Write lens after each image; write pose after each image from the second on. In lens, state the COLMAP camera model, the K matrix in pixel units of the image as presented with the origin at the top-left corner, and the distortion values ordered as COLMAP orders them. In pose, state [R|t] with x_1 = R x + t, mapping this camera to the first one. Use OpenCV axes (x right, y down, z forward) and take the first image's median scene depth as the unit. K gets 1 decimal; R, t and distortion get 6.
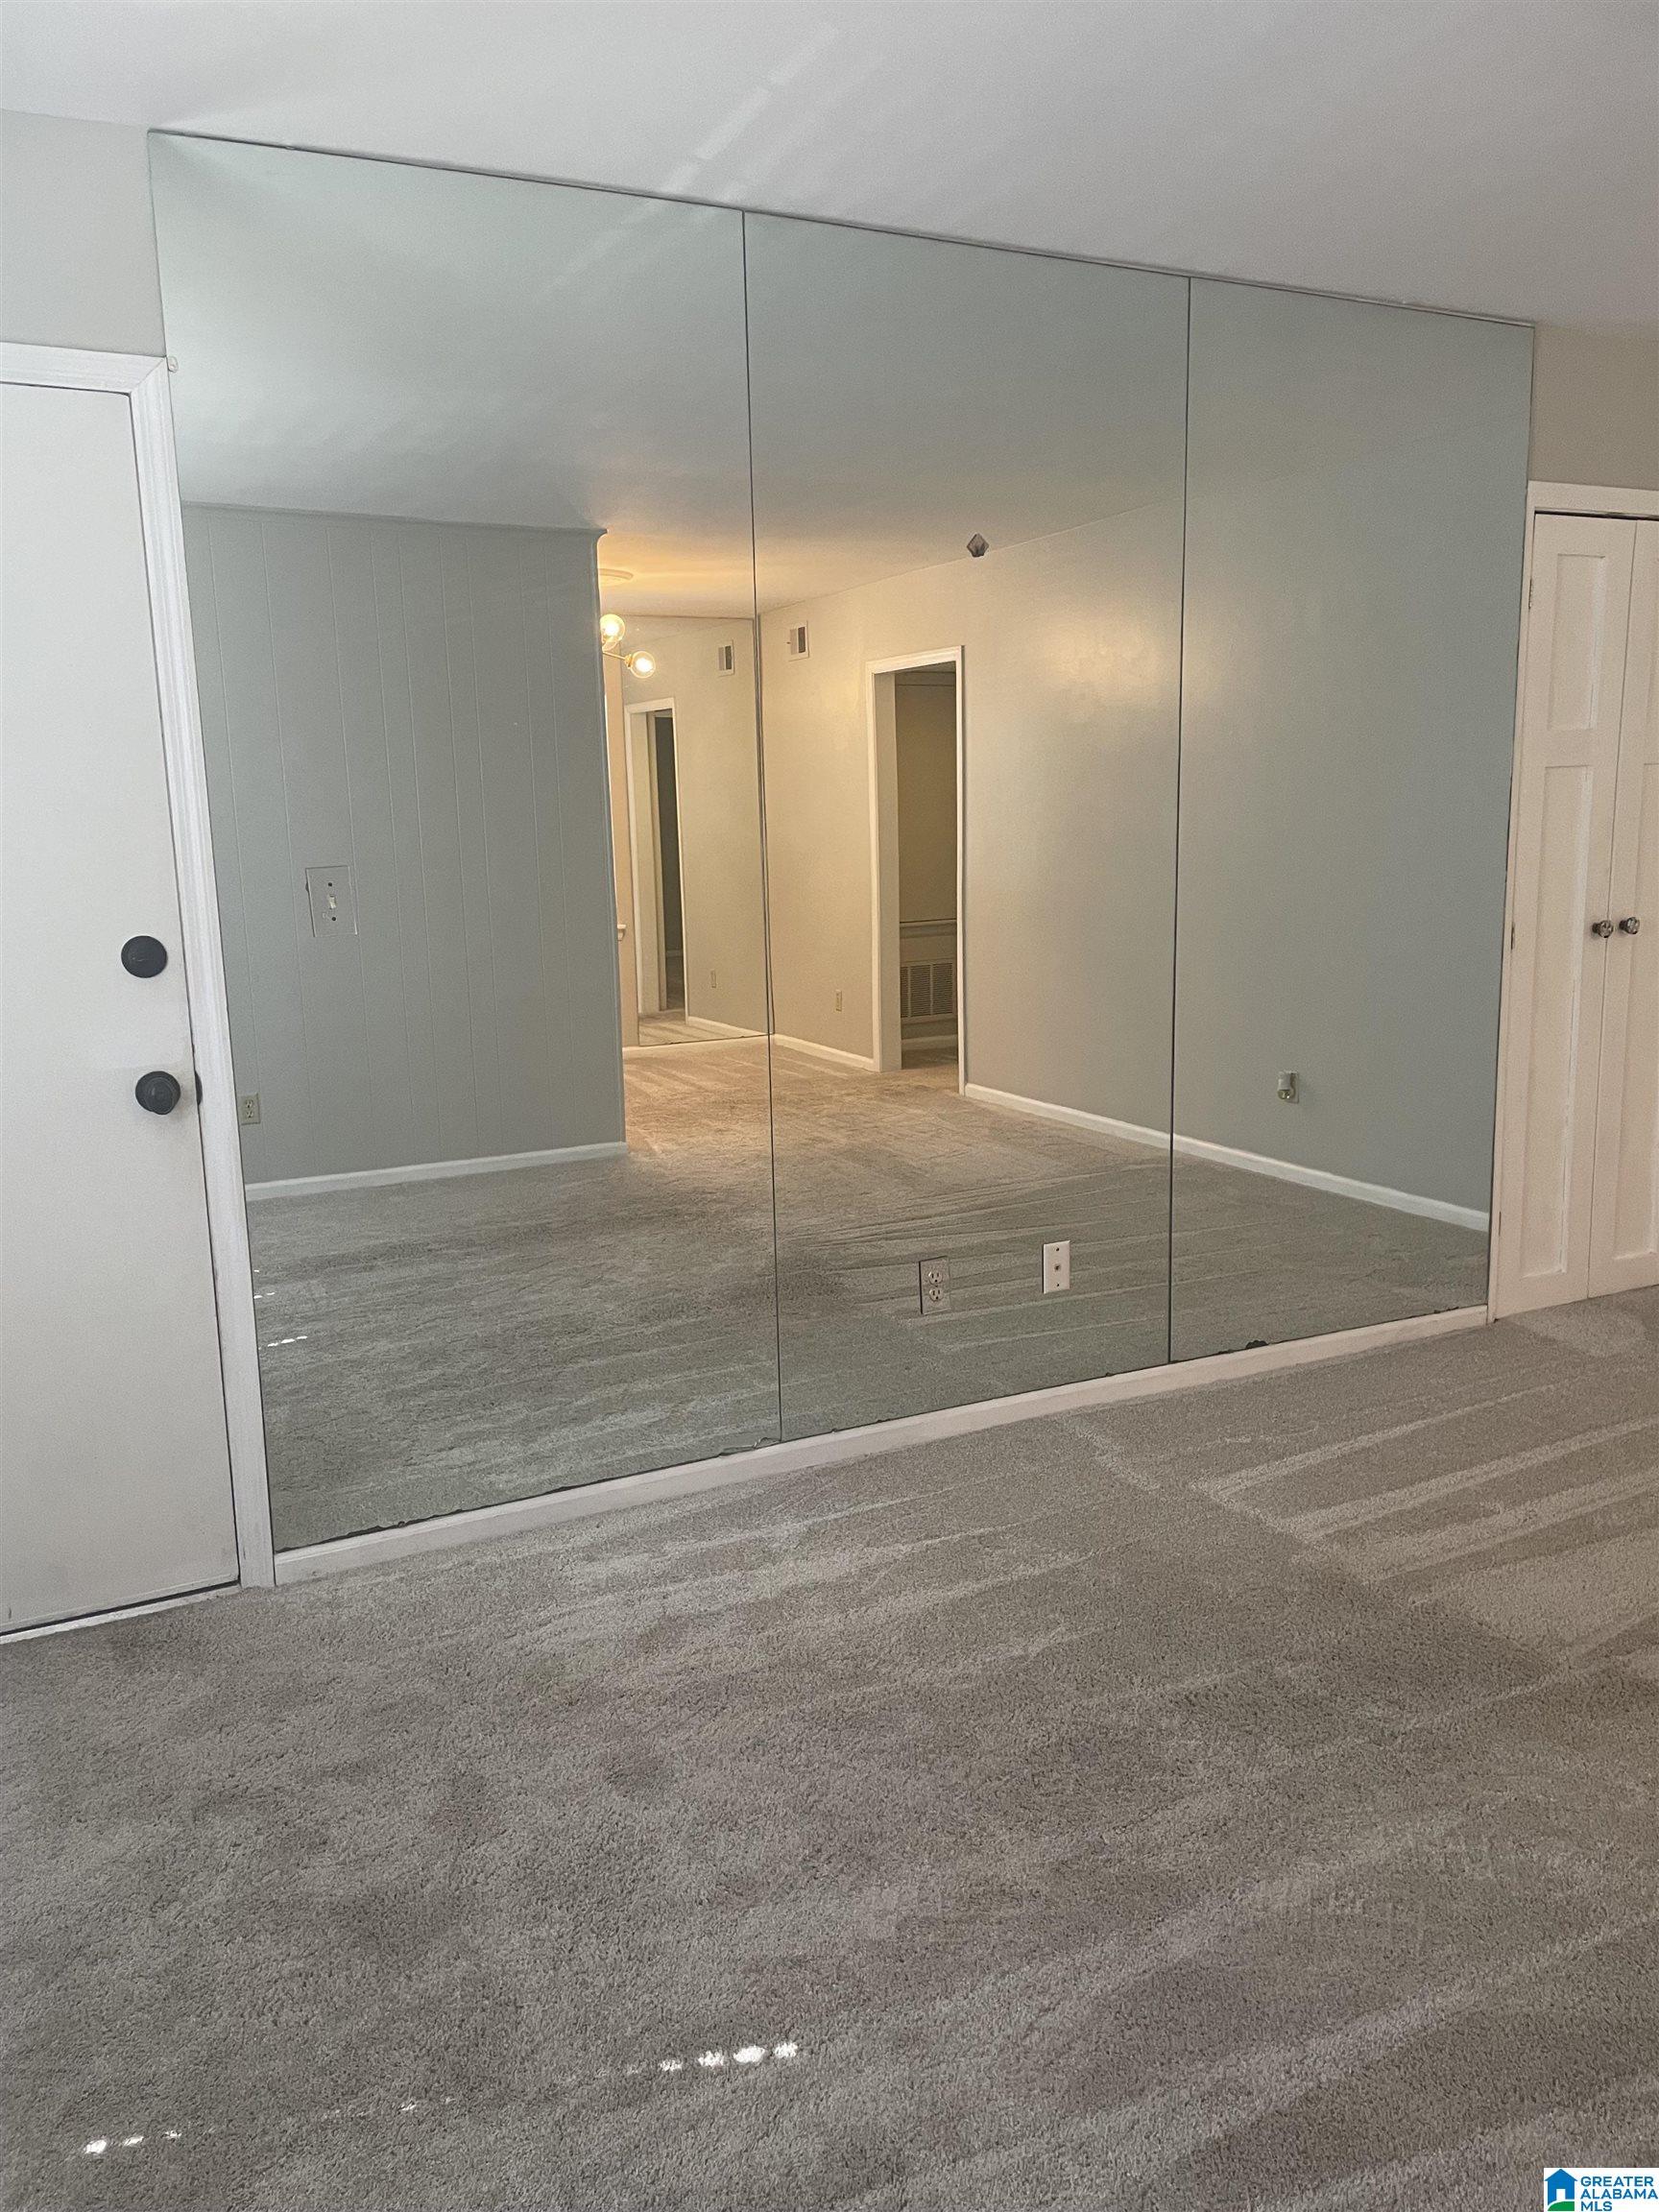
lens RADIAL K [[1658.4, 0, 836.5], [0, 1658.4, 1115.5], [0, 0, 1]] dist [0.085281, -0.101906]
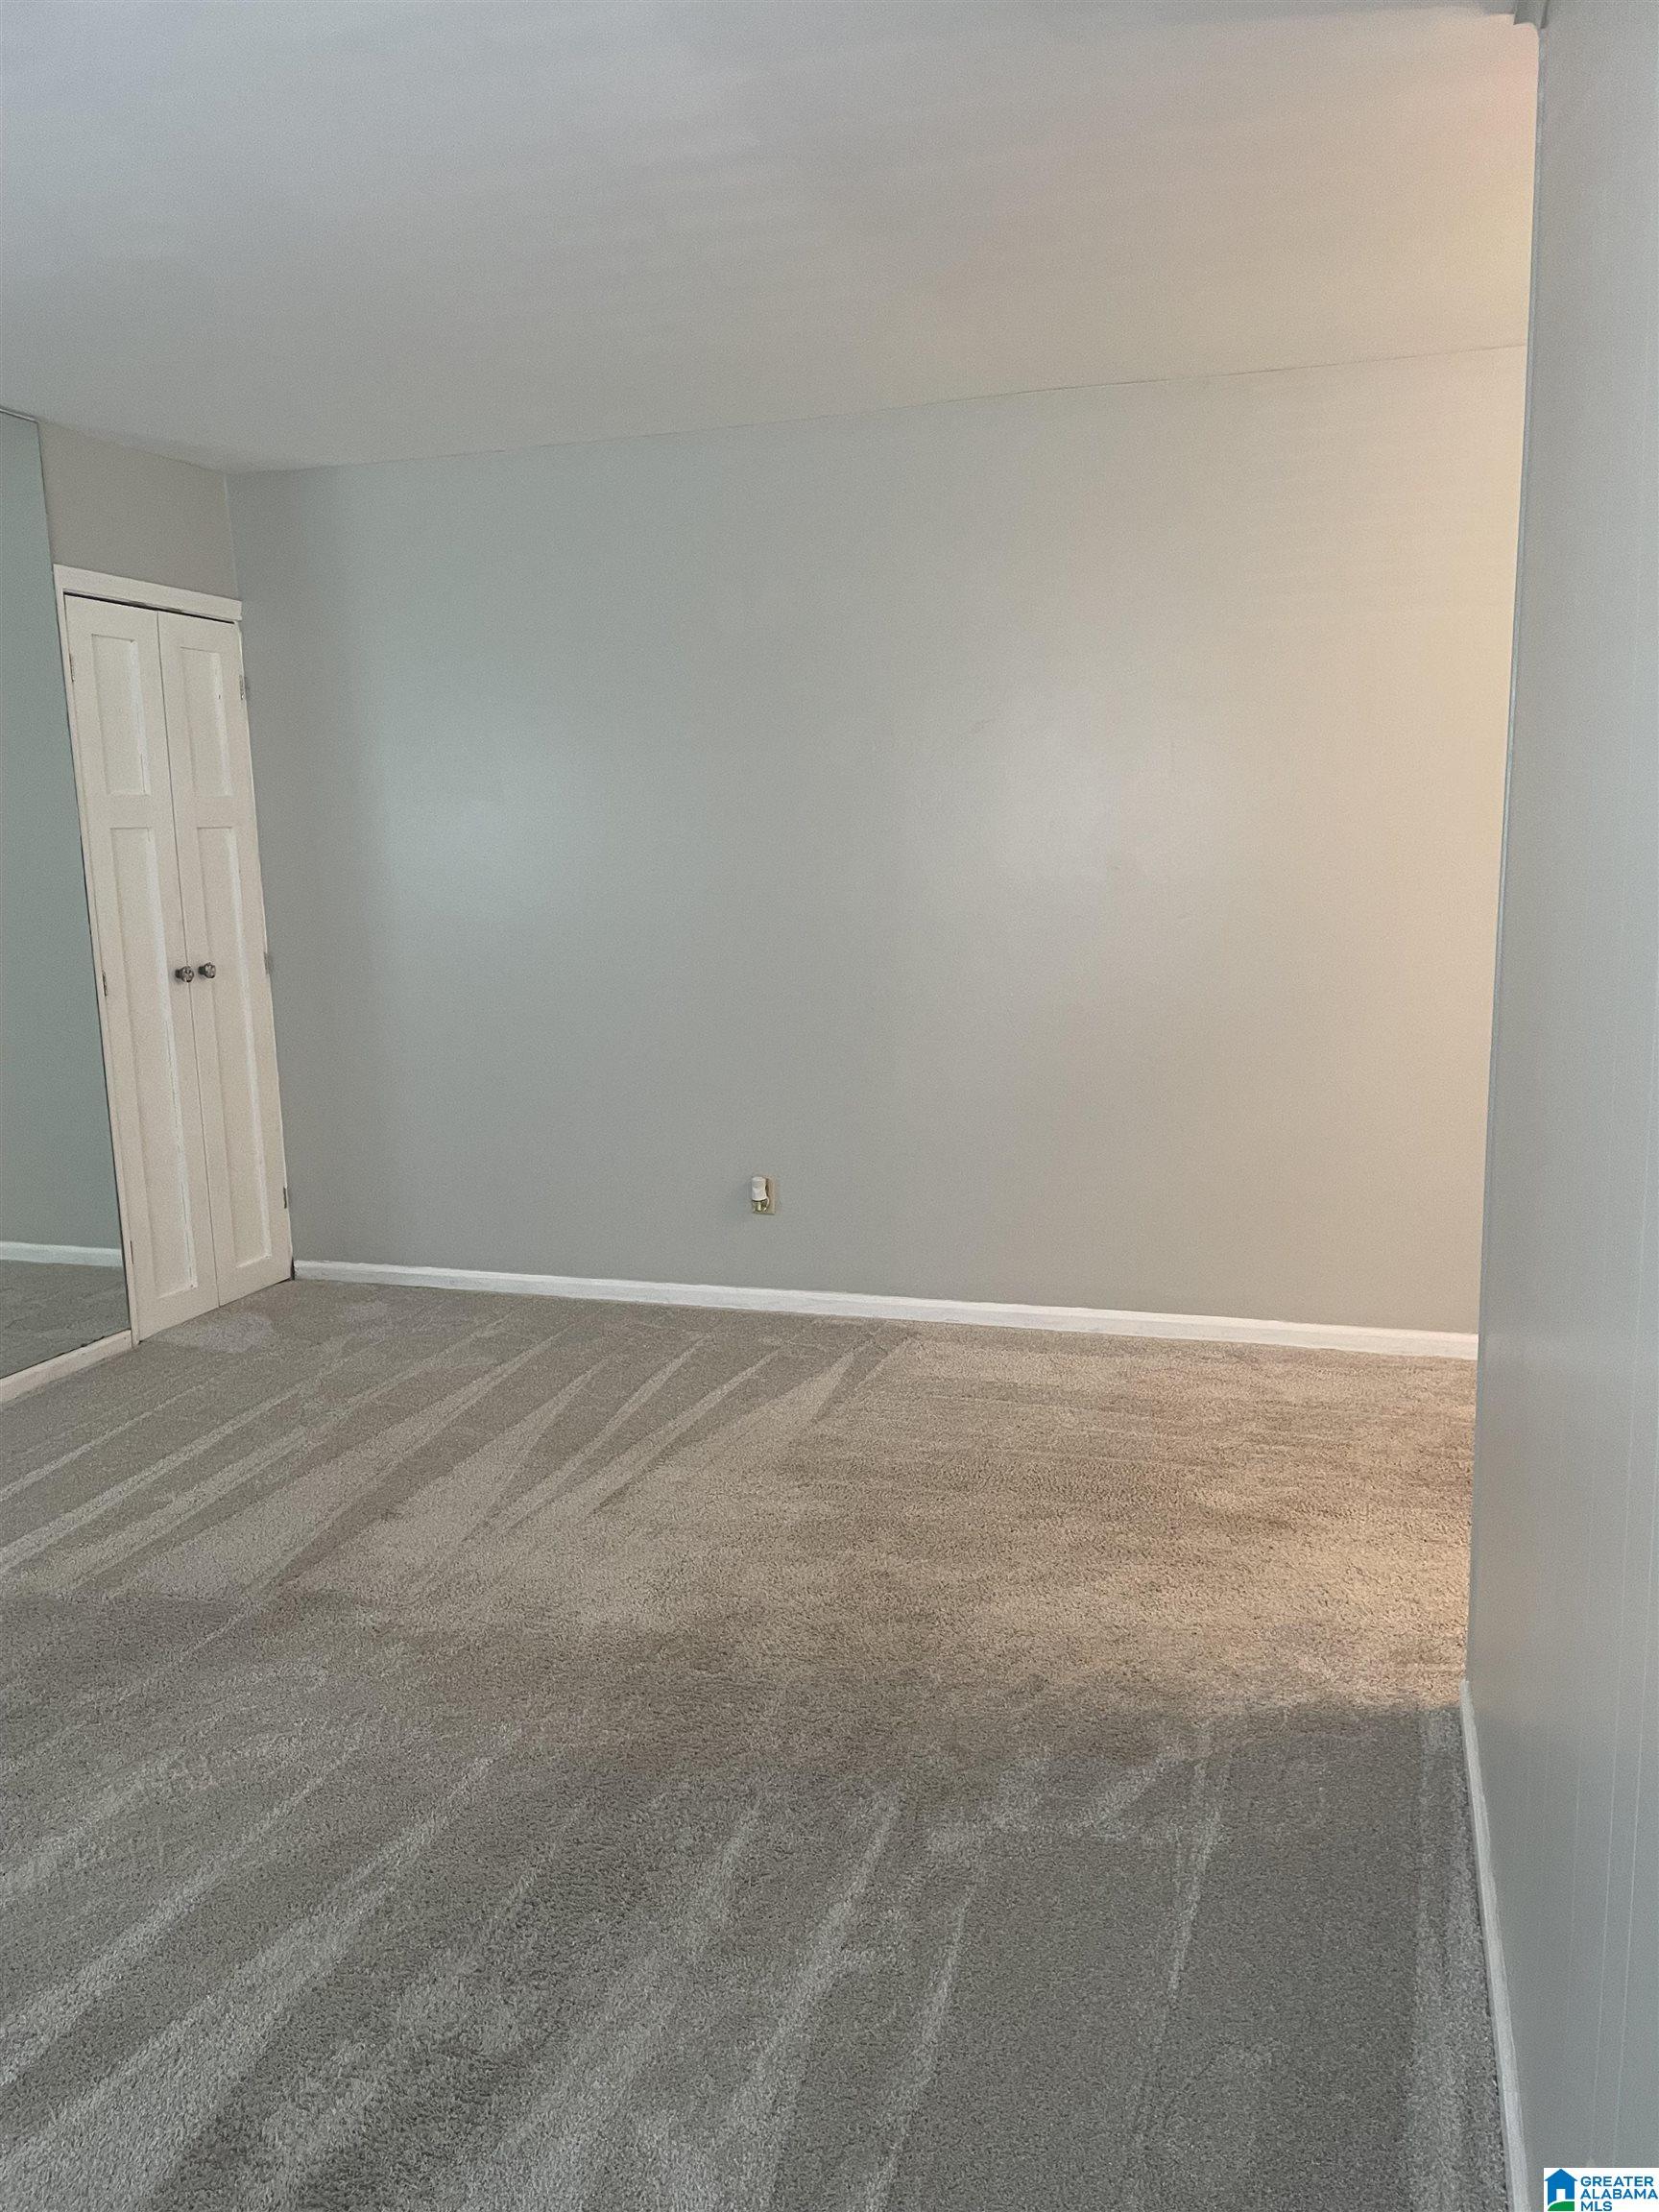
lens RADIAL K [[1658.4, 0, 838.3], [0, 1658.4, 1111.6], [0, 0, 1]] dist [0.085281, -0.101906]
pose [[0.693674, -0.109344, 0.711941, -0.059024], [0.133962, 0.990750, 0.021640, 0.017294], [-0.707722, 0.080362, 0.701906, -0.103283]]
